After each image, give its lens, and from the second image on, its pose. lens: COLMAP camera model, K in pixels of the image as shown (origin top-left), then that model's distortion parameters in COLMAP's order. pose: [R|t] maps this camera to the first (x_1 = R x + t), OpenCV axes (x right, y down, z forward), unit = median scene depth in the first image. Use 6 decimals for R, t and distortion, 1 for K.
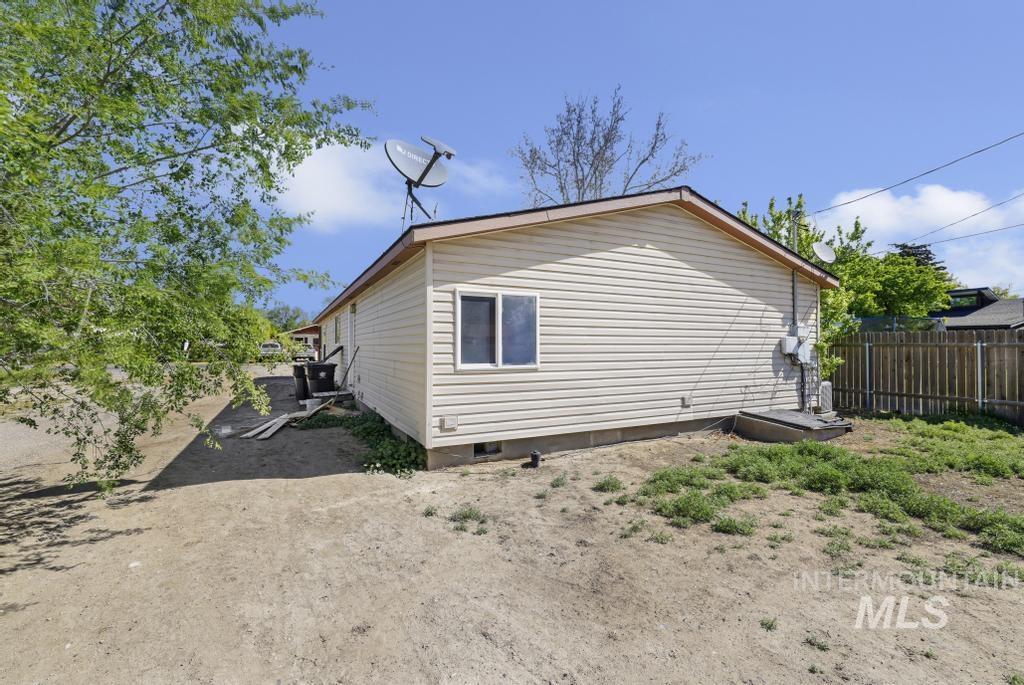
lens RADIAL K [[444.3, 0, 513.1], [0, 444.3, 339.6], [0, 0, 1]] dist [0.000654, -0.000173]
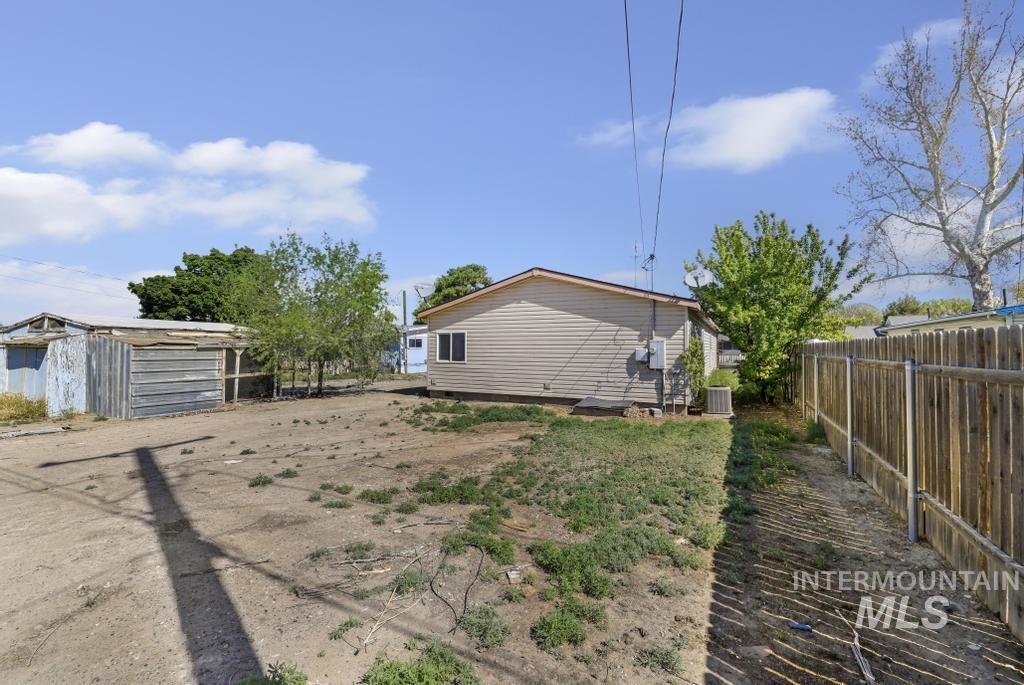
lens RADIAL K [[444.3, 0, 511.6], [0, 444.3, 345.2], [0, 0, 1]] dist [0.000654, -0.000173]
pose [[0.581818, -0.010313, -0.813254, 1.848554], [0.000744, 0.999926, -0.012148, -0.000585], [0.813319, 0.006463, 0.581783, -0.152243]]
